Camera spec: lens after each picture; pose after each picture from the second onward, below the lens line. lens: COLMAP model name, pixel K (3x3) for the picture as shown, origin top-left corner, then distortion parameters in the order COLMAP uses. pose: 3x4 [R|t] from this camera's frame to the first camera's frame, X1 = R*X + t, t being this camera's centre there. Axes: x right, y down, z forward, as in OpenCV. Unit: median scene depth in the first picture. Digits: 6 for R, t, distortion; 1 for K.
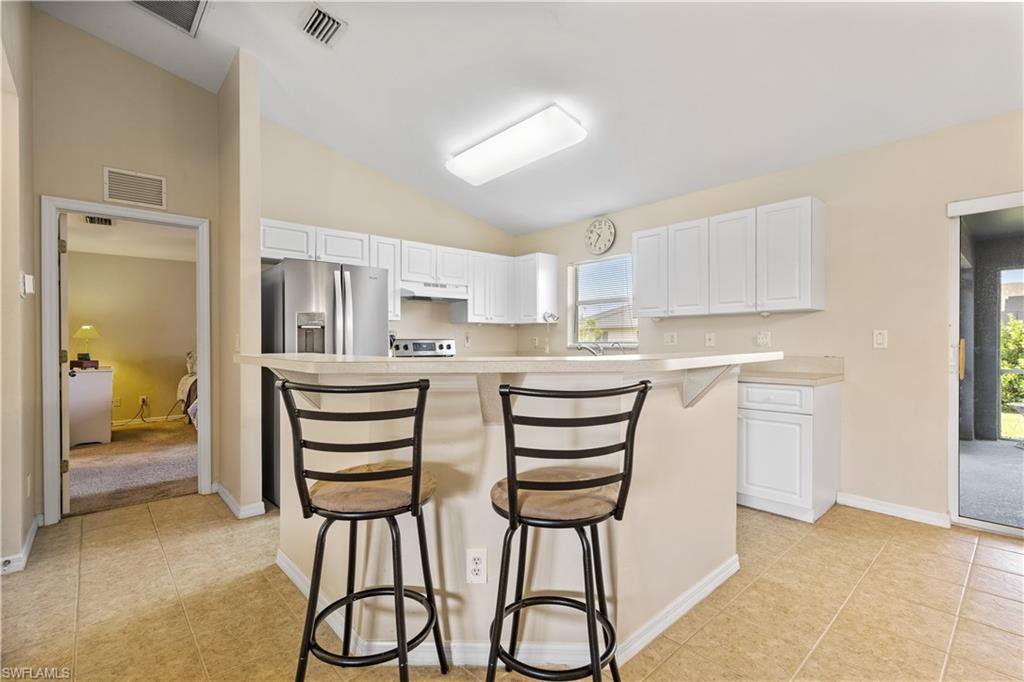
lens RADIAL K [[461.5, 0, 512.7], [0, 461.5, 349.9], [0, 0, 1]] dist [0.001875, 0.000786]
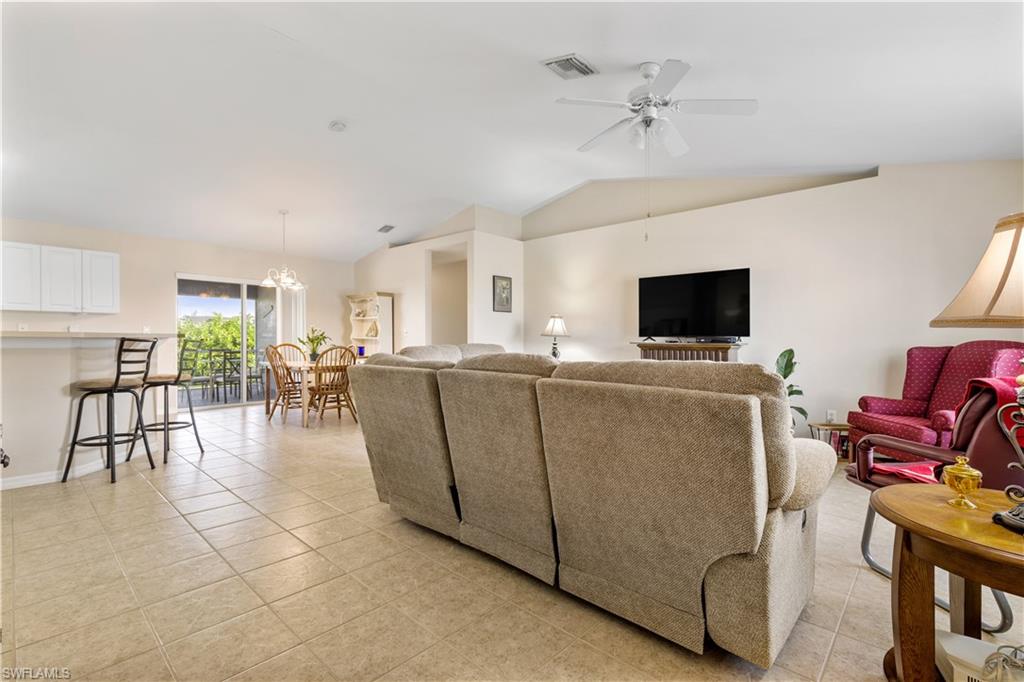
lens RADIAL K [[461.5, 0, 497.1], [0, 461.5, 340.4], [0, 0, 1]] dist [0.001875, 0.000786]
pose [[-0.101546, 0.003058, 0.994826, -1.247927], [0.014836, 0.999889, -0.001559, 0.042659], [-0.994720, 0.014601, -0.101580, -0.316751]]
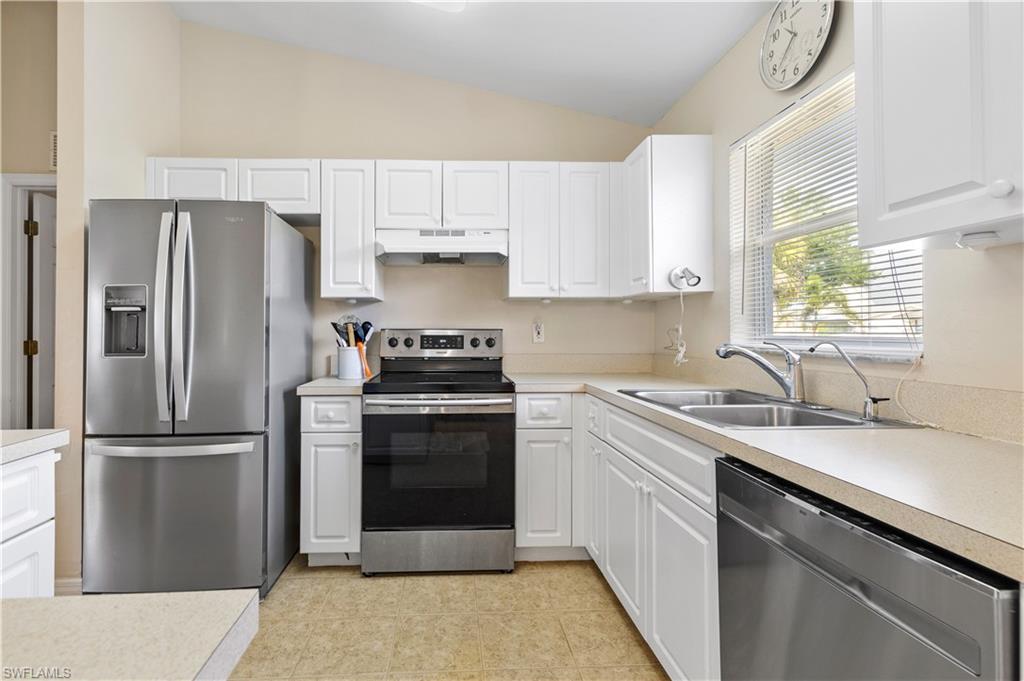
lens RADIAL K [[489.5, 0, 465.5], [0, 489.5, 328.6], [0, 0, 1]] dist [0.000835, -0.000184]
pose [[0.776763, 0.002900, -0.629787, 0.313308], [-0.016795, 0.999729, -0.016111, -0.020251], [0.629569, 0.023091, 0.776601, 0.767080]]
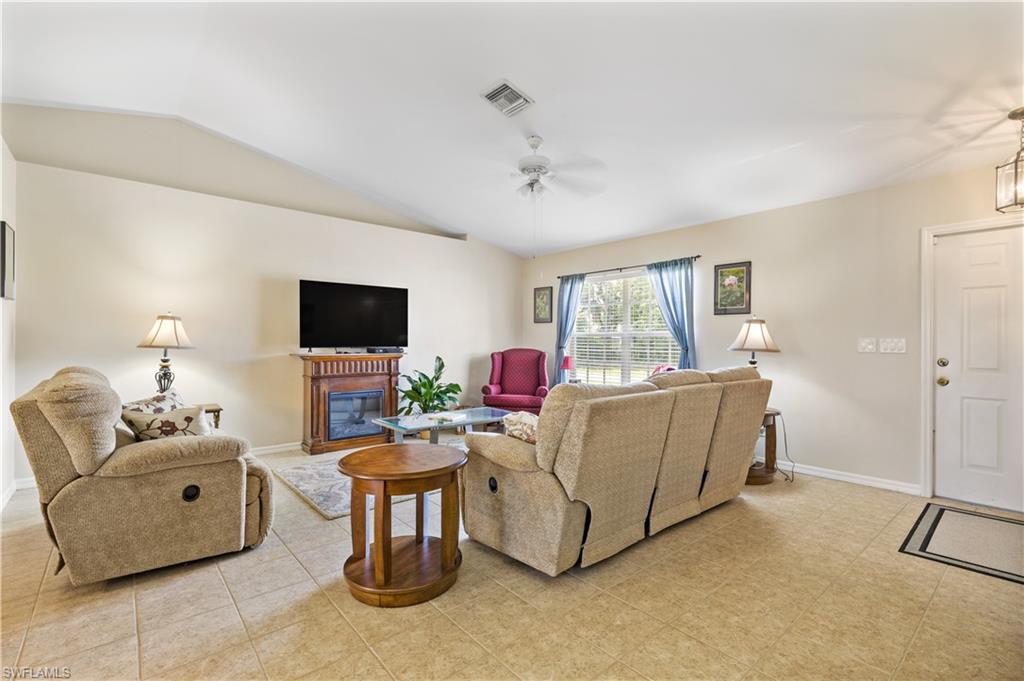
lens RADIAL K [[461.5, 0, 536.0], [0, 461.5, 348.8], [0, 0, 1]] dist [0.001875, 0.000786]
pose [[-0.999918, 0.002021, -0.012627, -0.371744], [0.001566, 0.999351, 0.035977, -0.011735], [0.012691, 0.035954, -0.999273, 0.440115]]
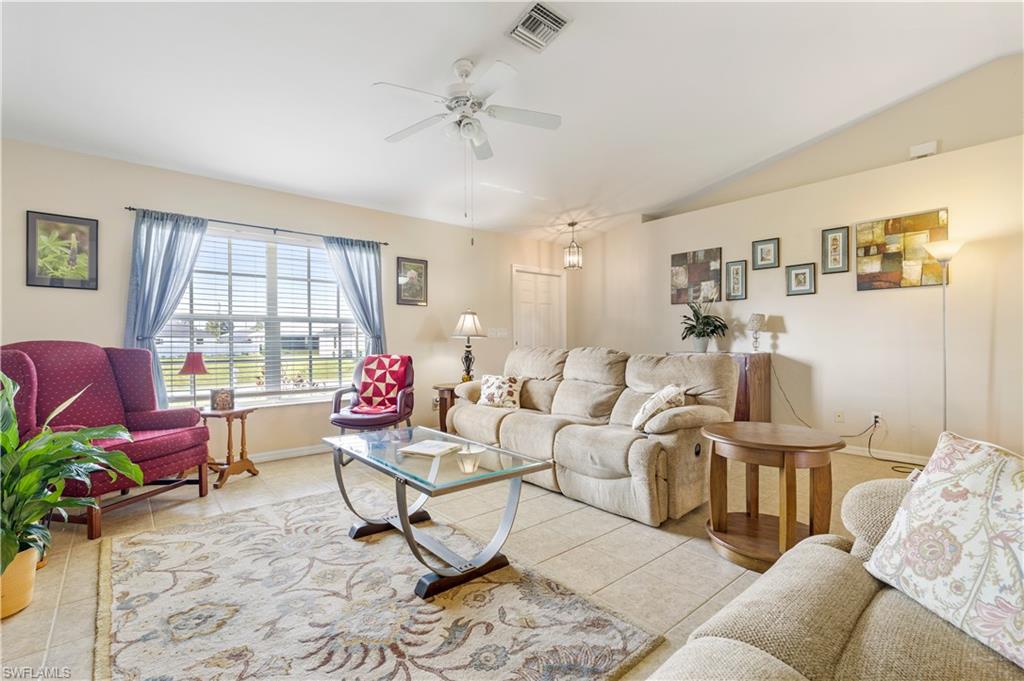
lens RADIAL K [[461.5, 0, 487.4], [0, 461.5, 337.1], [0, 0, 1]] dist [0.001875, 0.000786]
pose [[-0.032474, -0.002240, -0.999470, 0.512374], [-0.016002, 0.999870, -0.001721, 0.038670], [0.999344, 0.015938, -0.032506, -0.623733]]
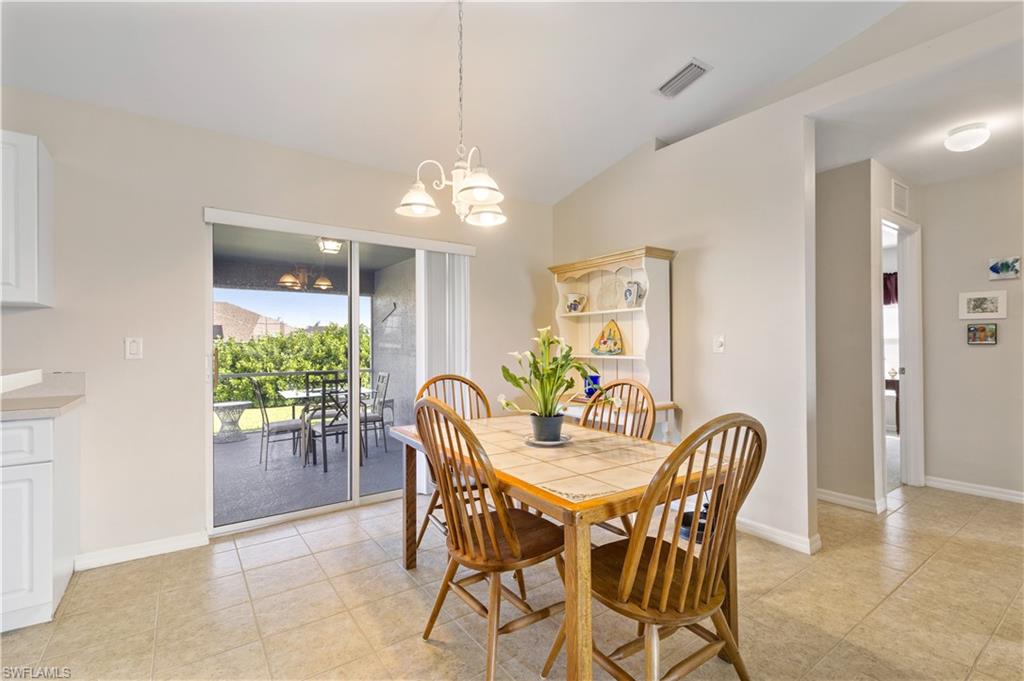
lens RADIAL K [[461.5, 0, 492.7], [0, 461.5, 346.4], [0, 0, 1]] dist [0.001875, 0.000786]
pose [[0.114775, 0.002934, 0.993387, 0.039426], [0.023716, 0.999703, -0.005693, -0.005176], [-0.993108, 0.024213, 0.114671, 0.215981]]
